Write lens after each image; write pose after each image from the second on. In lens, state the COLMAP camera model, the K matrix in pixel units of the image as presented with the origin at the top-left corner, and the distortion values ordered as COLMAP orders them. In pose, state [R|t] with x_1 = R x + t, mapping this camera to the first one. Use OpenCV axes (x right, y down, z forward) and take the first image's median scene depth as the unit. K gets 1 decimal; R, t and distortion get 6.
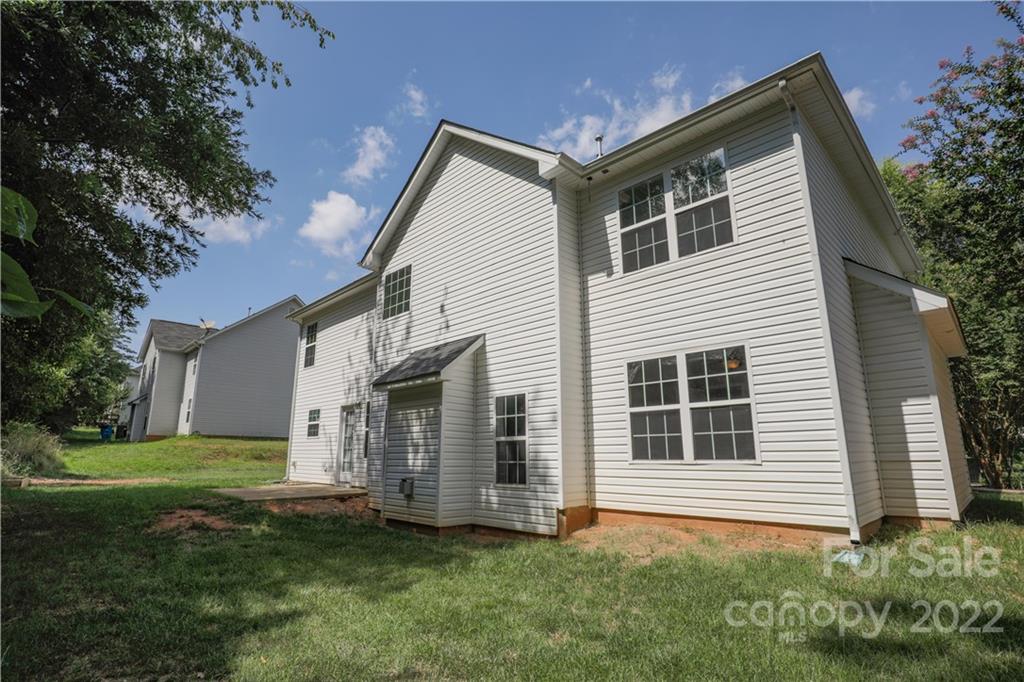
lens RADIAL K [[498.1, 0, 511.4], [0, 498.1, 341.7], [0, 0, 1]] dist [-0.031978, 0.004088]
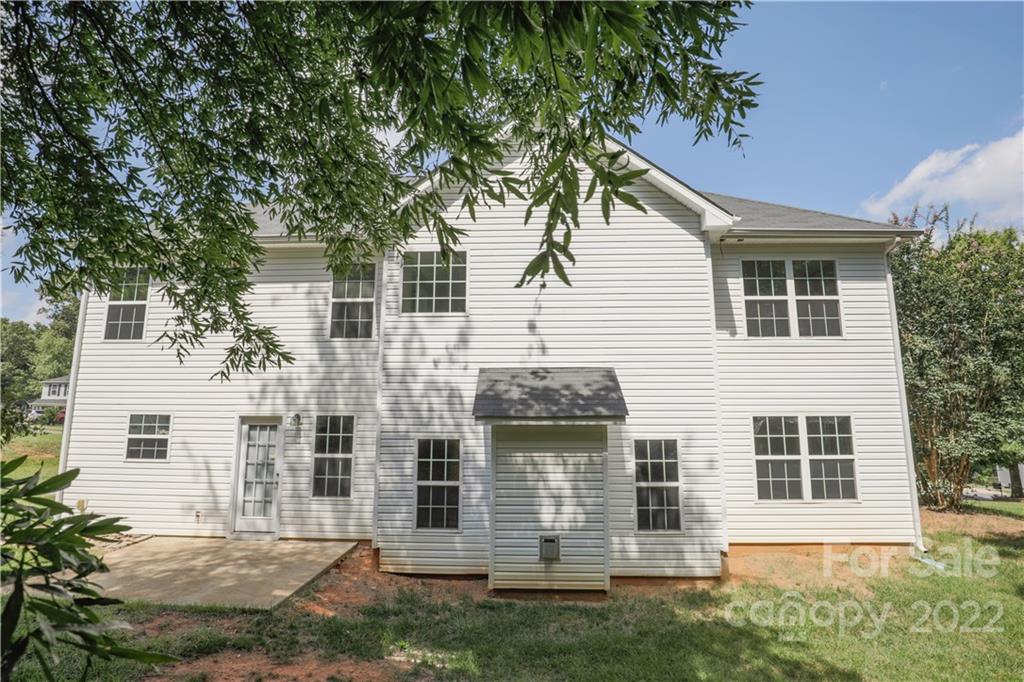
lens RADIAL K [[498.1, 0, 511.9], [0, 498.1, 341.0], [0, 0, 1]] dist [-0.031978, 0.004088]
pose [[0.728207, 0.112115, 0.676125, -0.950580], [-0.156399, 0.987683, 0.004669, -0.047258], [-0.667274, -0.109146, 0.736772, 0.524142]]
